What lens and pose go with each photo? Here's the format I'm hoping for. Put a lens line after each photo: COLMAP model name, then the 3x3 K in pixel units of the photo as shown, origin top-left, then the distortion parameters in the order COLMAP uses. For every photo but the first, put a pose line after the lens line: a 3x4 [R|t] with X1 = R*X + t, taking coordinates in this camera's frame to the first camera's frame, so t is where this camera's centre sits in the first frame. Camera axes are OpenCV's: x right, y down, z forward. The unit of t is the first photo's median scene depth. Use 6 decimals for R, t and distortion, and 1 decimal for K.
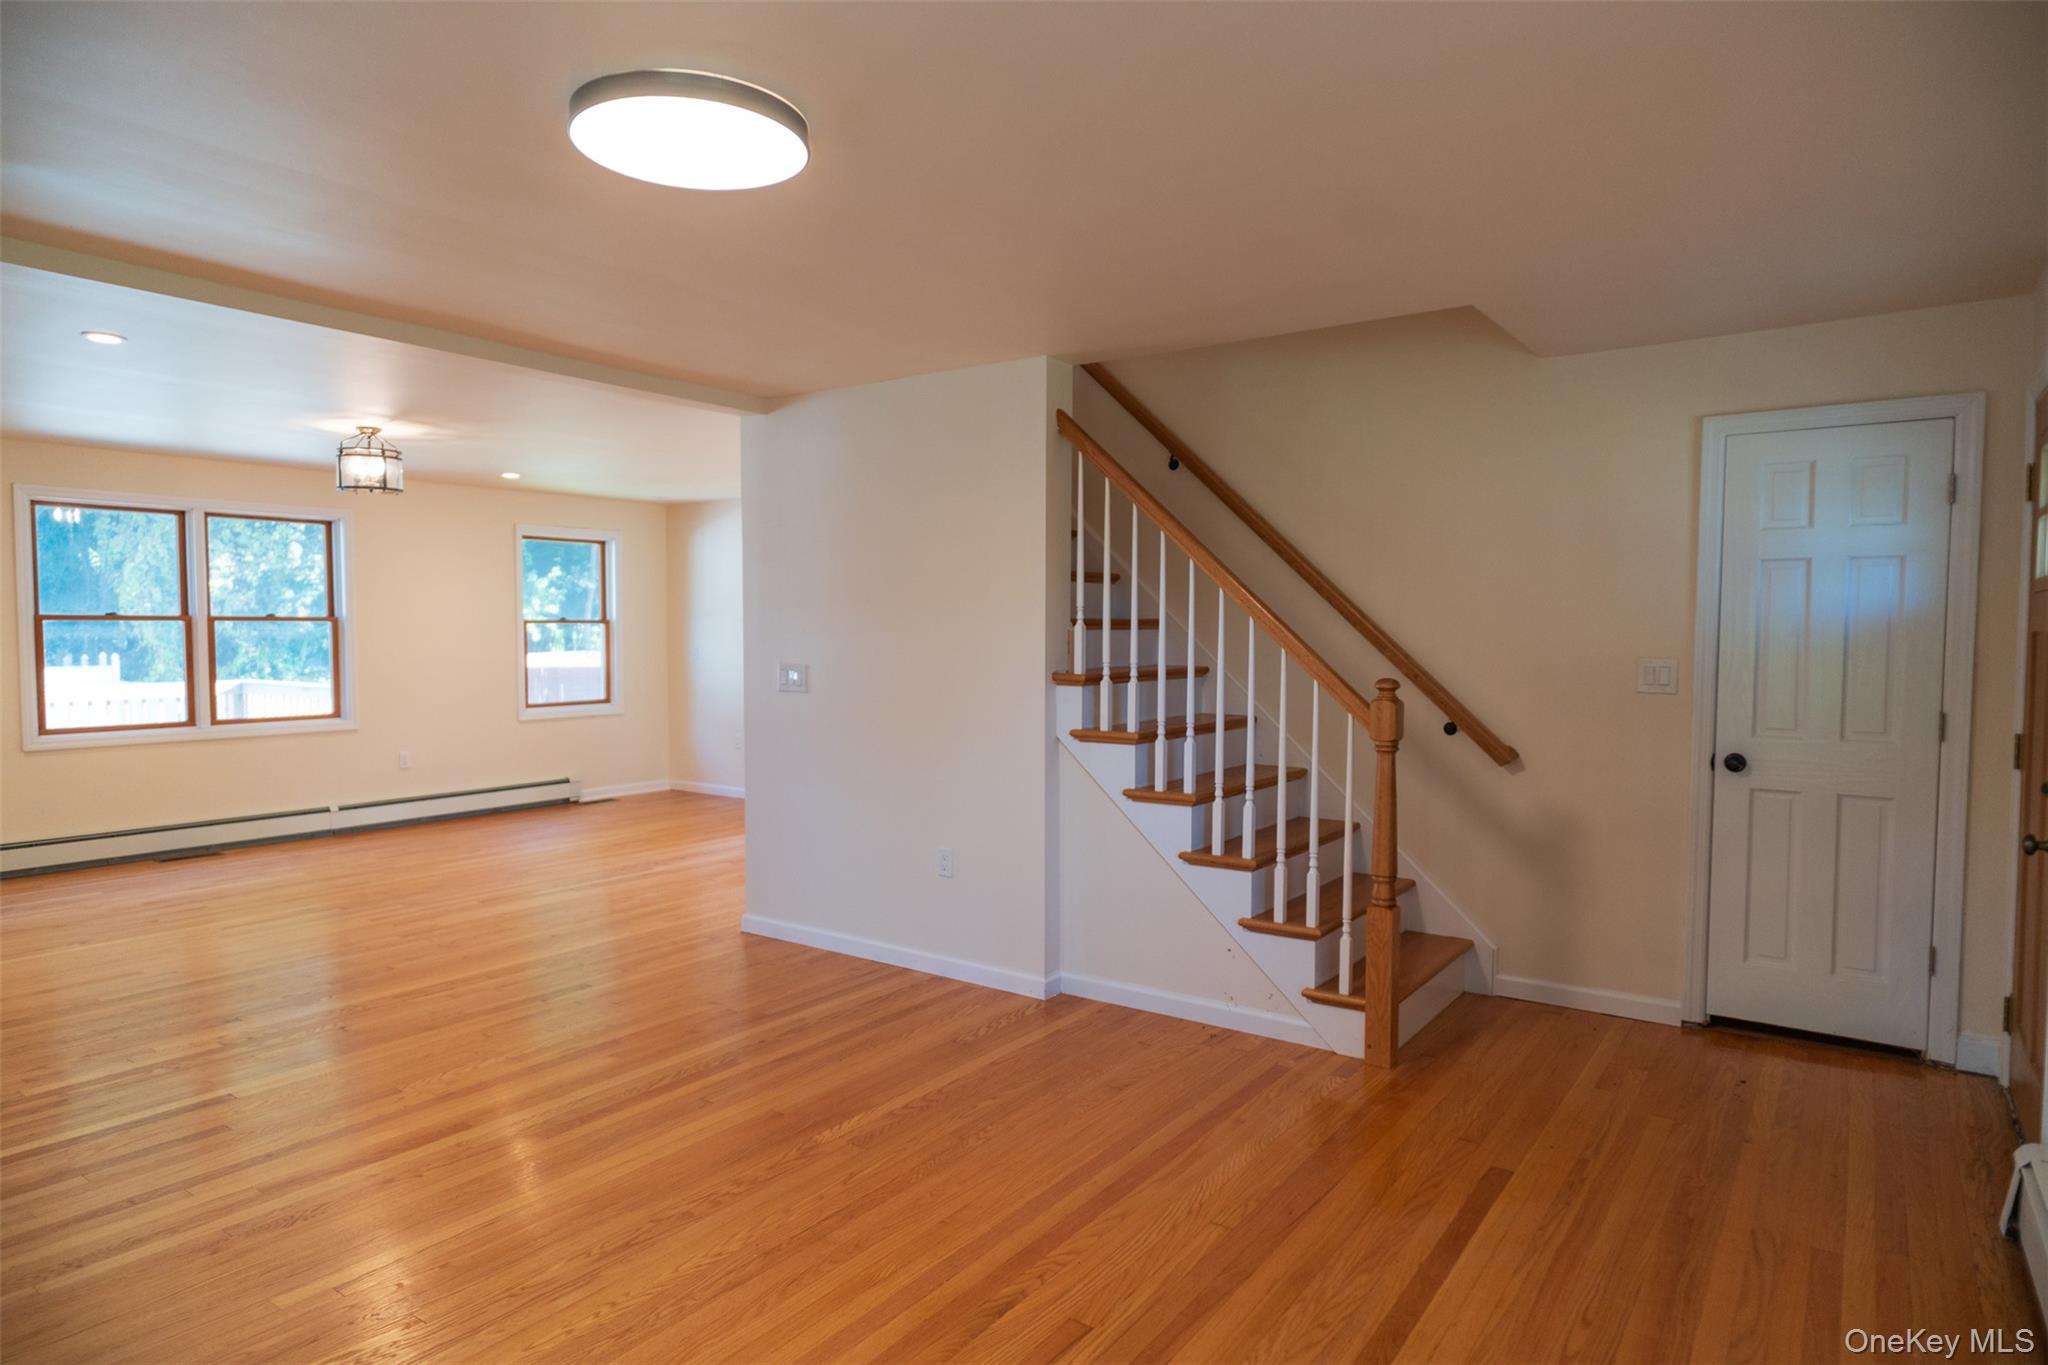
lens RADIAL K [[1194.0, 0, 1002.1], [0, 1194.0, 695.8], [0, 0, 1]] dist [-0.007332, 0.007989]
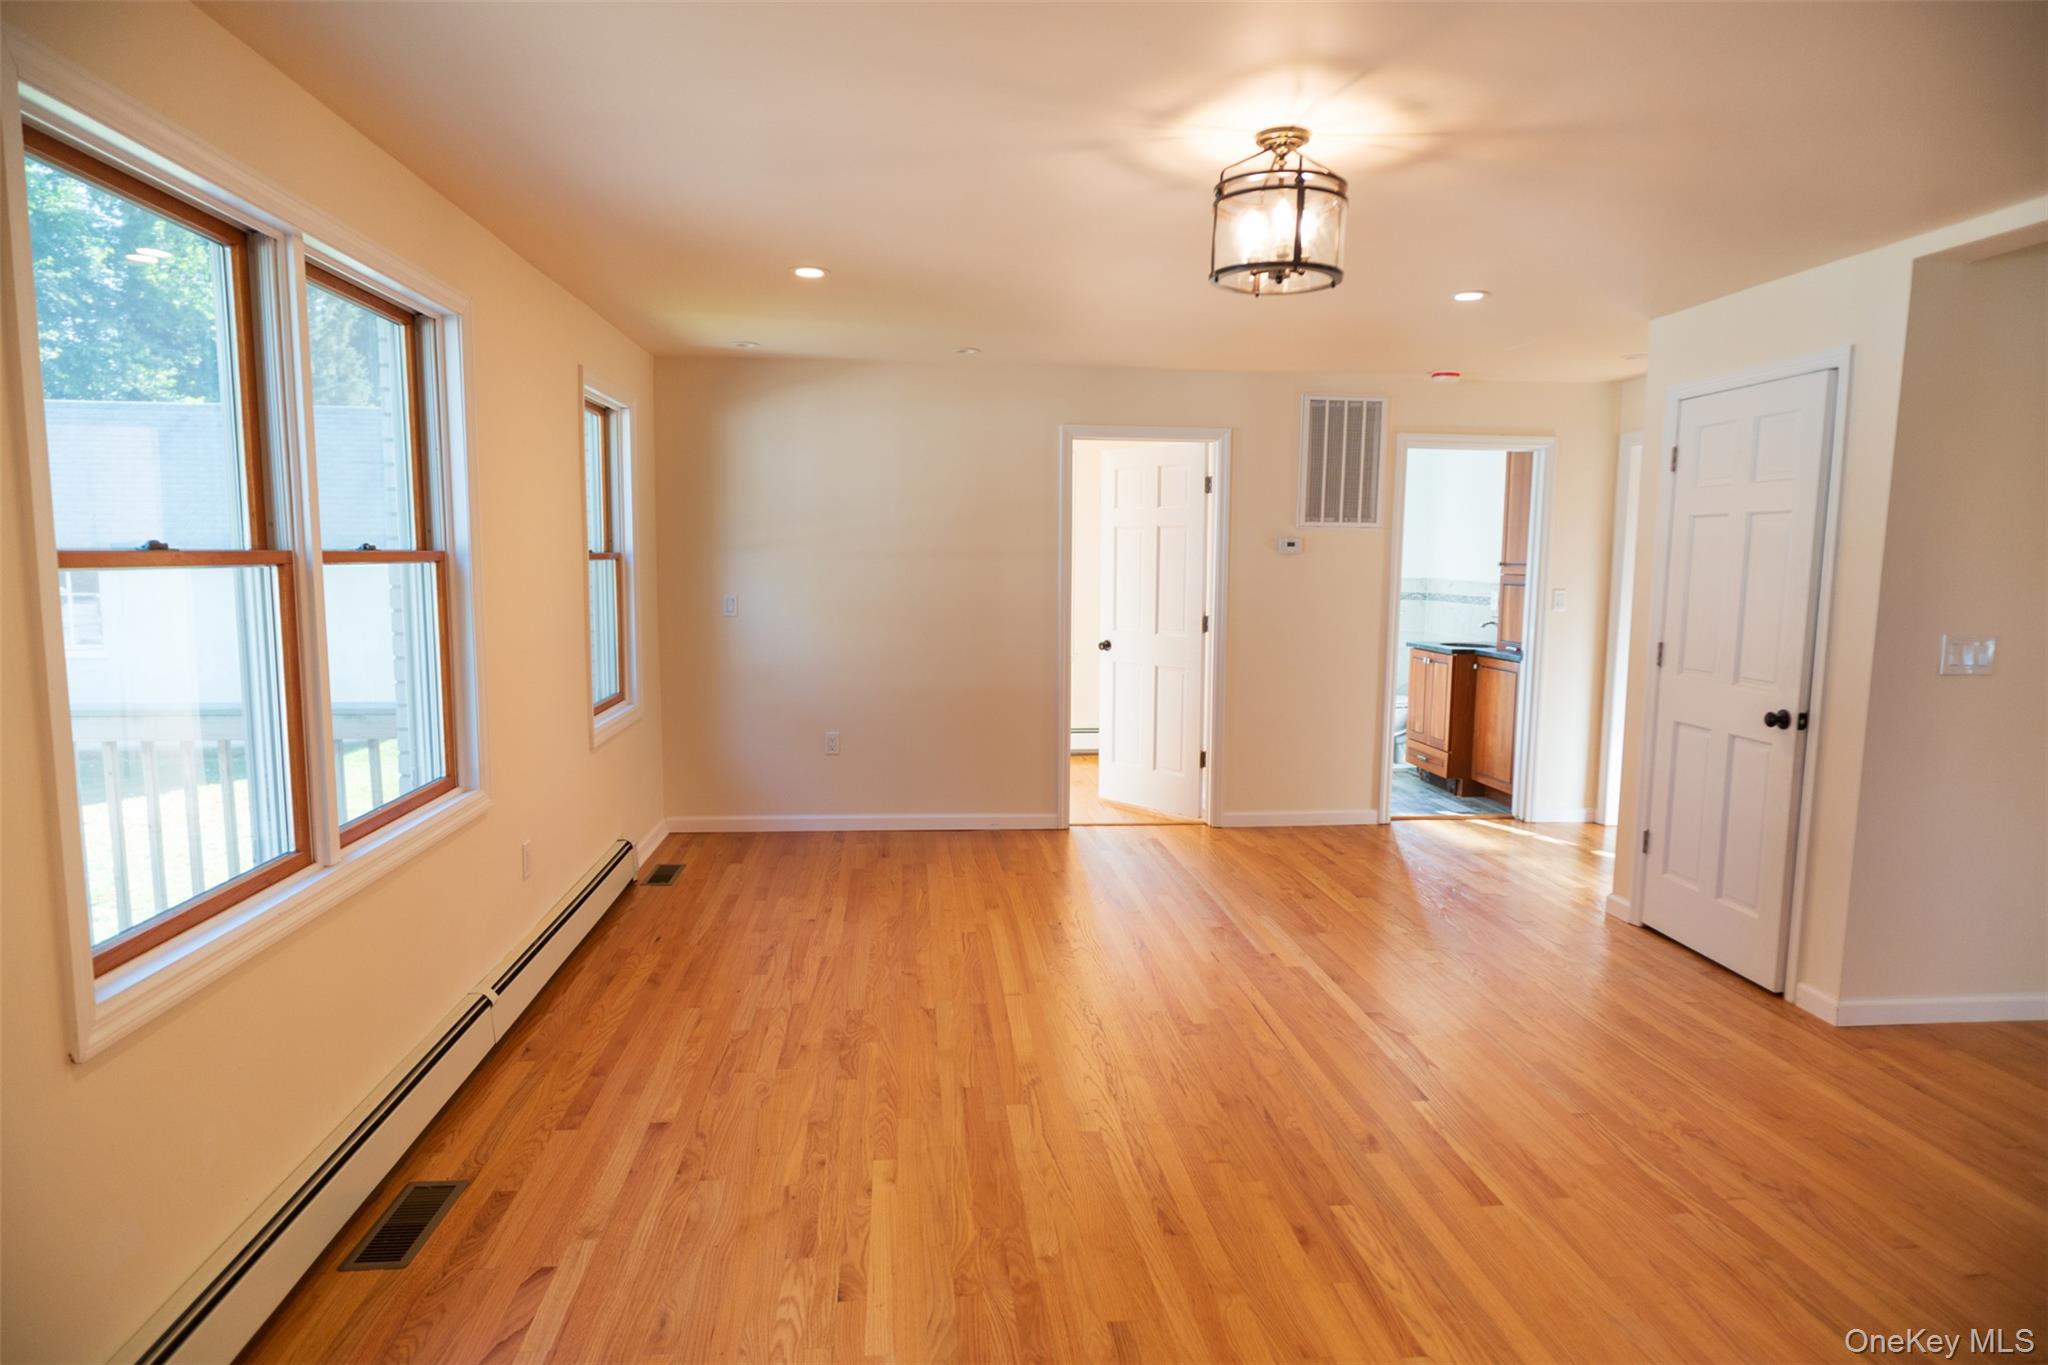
lens RADIAL K [[1194.0, 0, 1022.6], [0, 1194.0, 687.7], [0, 0, 1]] dist [-0.007332, 0.007989]
pose [[0.744299, -0.069090, 0.664263, -0.752097], [0.028809, 0.997030, 0.071420, -0.045311], [-0.667225, -0.034021, 0.744079, 0.597589]]
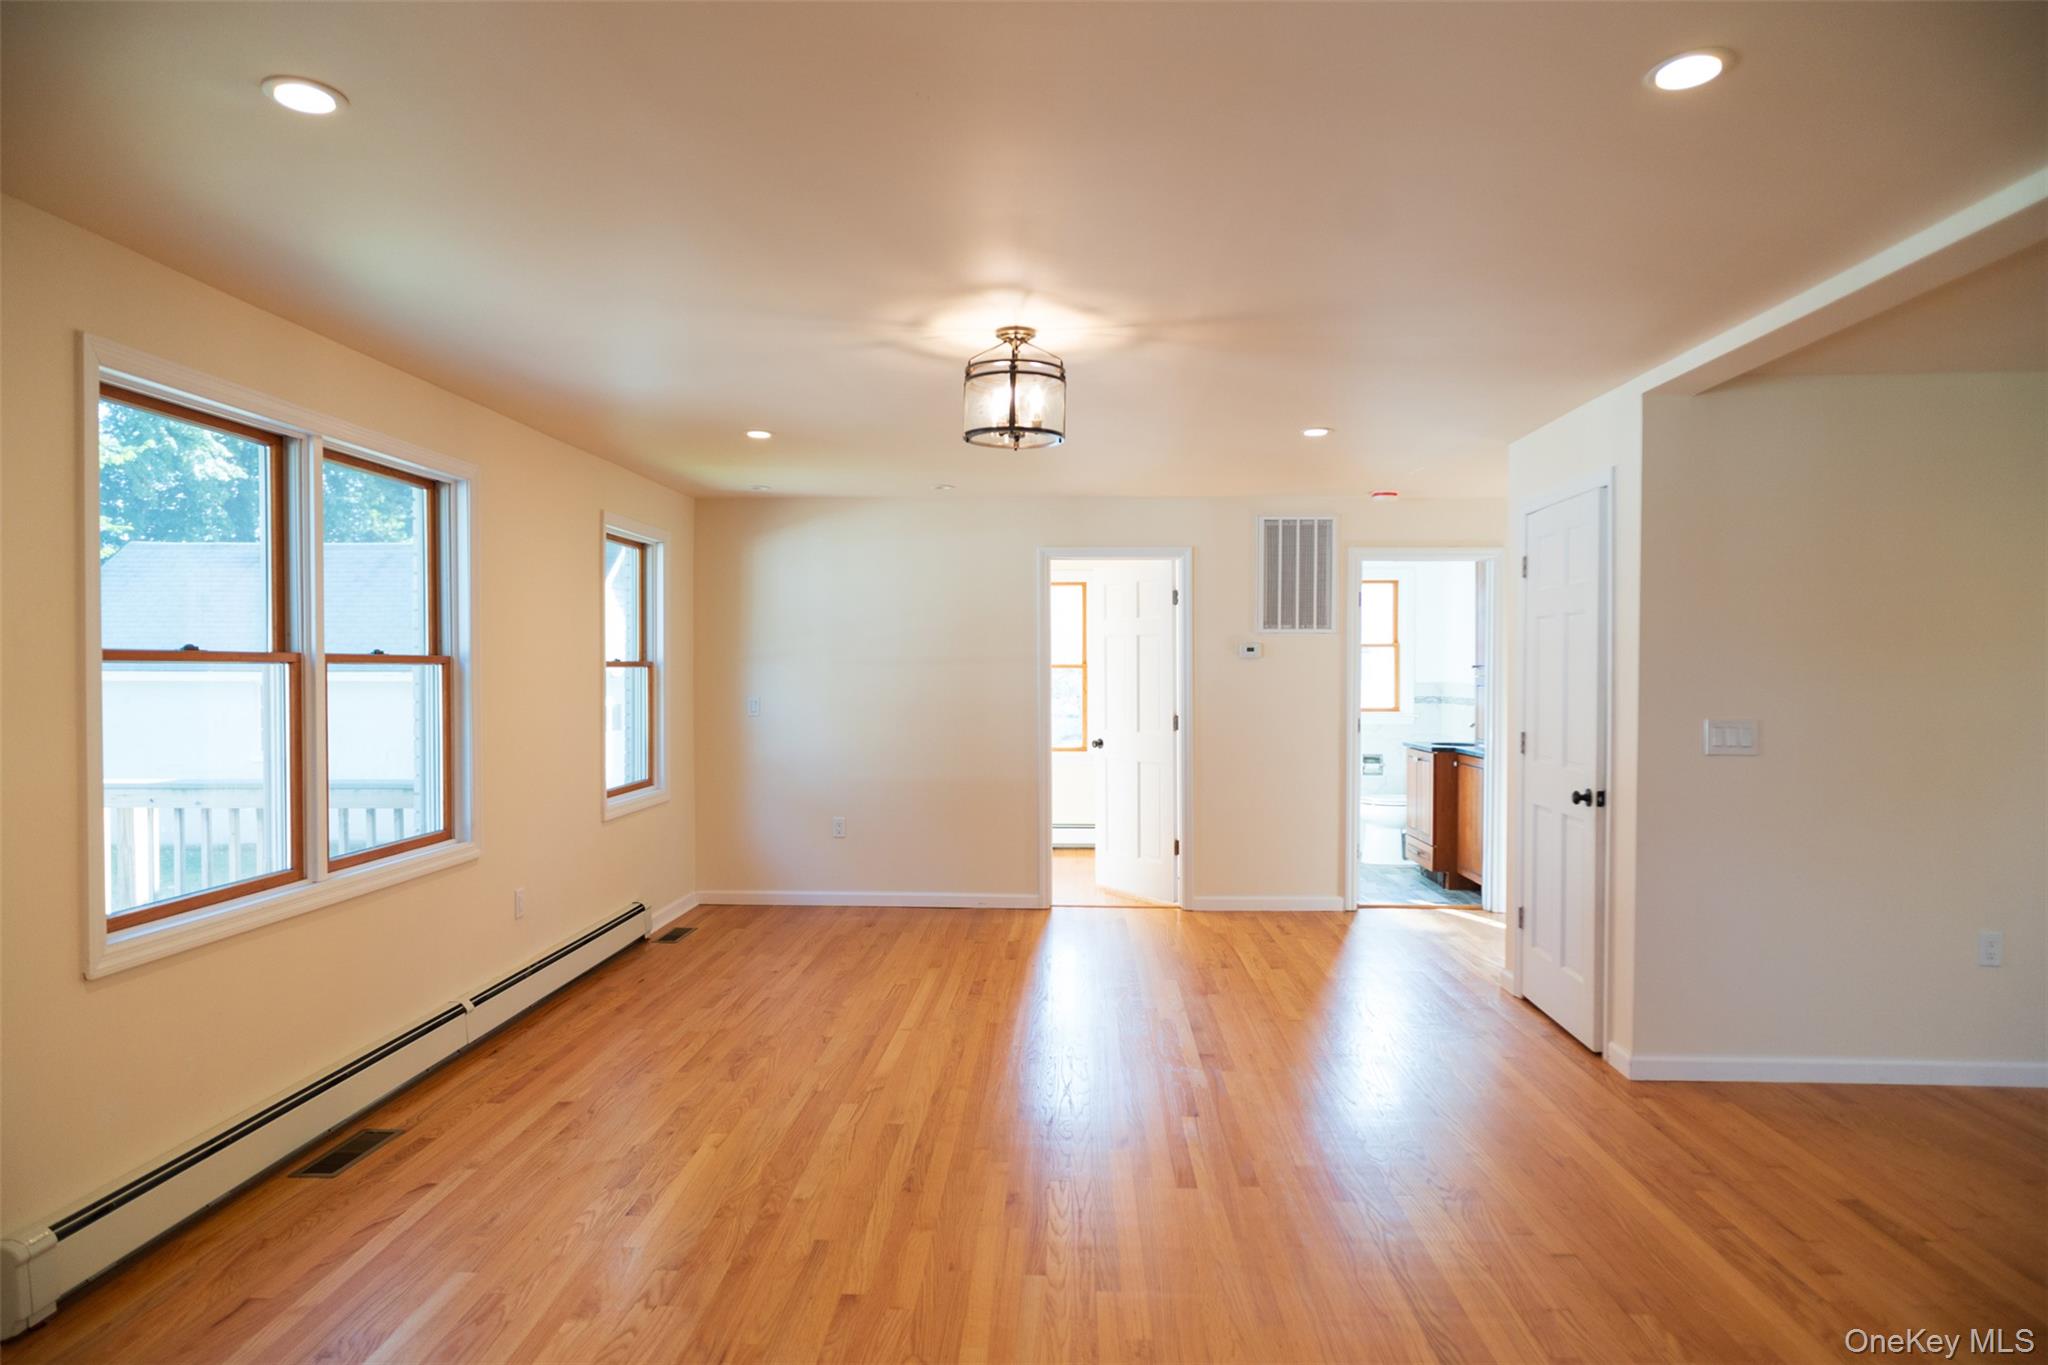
lens RADIAL K [[1194.0, 0, 1027.4], [0, 1194.0, 686.8], [0, 0, 1]] dist [-0.007332, 0.007989]
pose [[0.829914, -0.008843, 0.557821, -0.702984], [0.031561, 0.999017, -0.031118, -0.028153], [-0.556997, 0.043430, 0.829378, 0.428579]]
